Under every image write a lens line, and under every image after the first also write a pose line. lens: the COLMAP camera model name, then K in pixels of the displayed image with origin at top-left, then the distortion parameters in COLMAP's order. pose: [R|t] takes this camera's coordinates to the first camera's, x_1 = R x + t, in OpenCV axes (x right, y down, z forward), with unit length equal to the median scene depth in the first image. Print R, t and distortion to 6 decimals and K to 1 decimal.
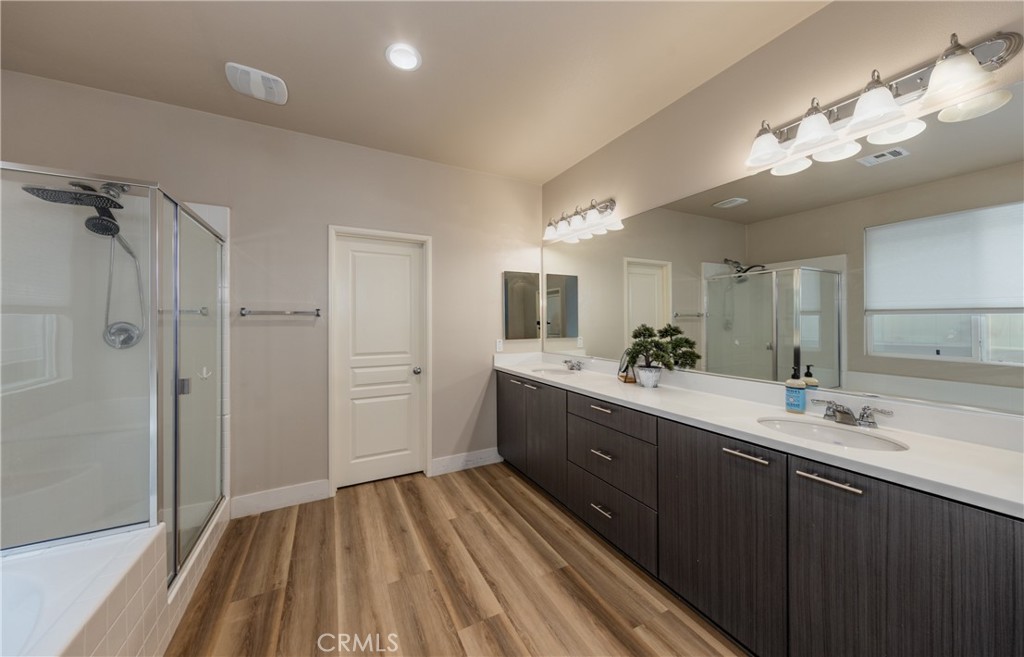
lens RADIAL K [[353.2, 0, 511.6], [0, 353.2, 322.8], [0, 0, 1]] dist [0.001567, 0.000068]
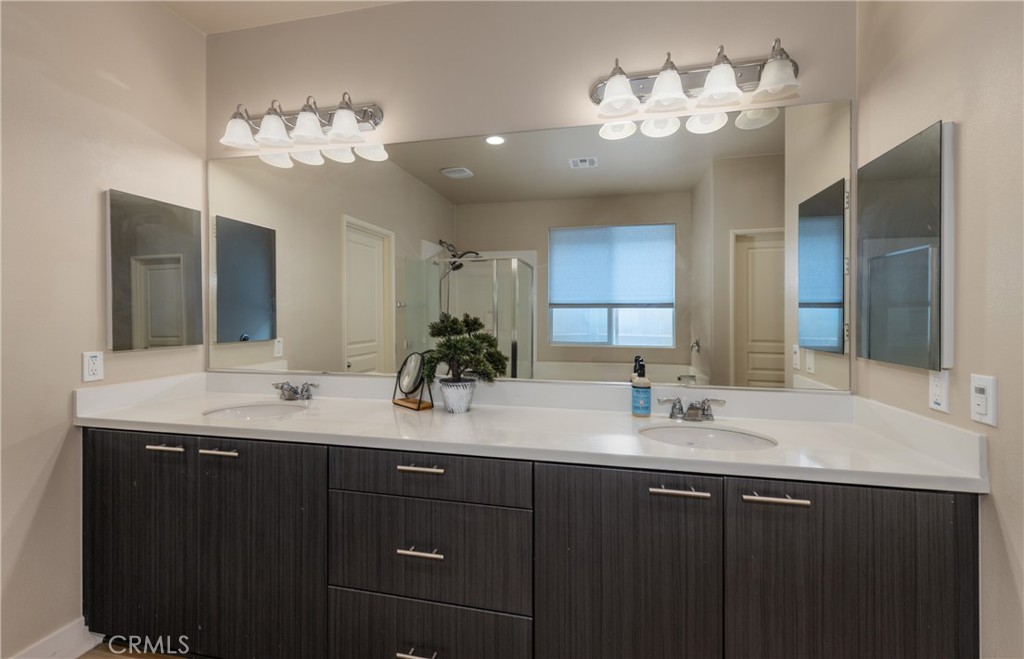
lens RADIAL K [[437.6, 0, 520.8], [0, 437.6, 314.1], [0, 0, 1]] dist [0.003459, -0.000213]
pose [[0.653183, 0.004291, 0.757188, -0.114254], [0.002829, 0.999963, -0.008107, 0.010048], [-0.757194, 0.007438, 0.653147, 0.332037]]
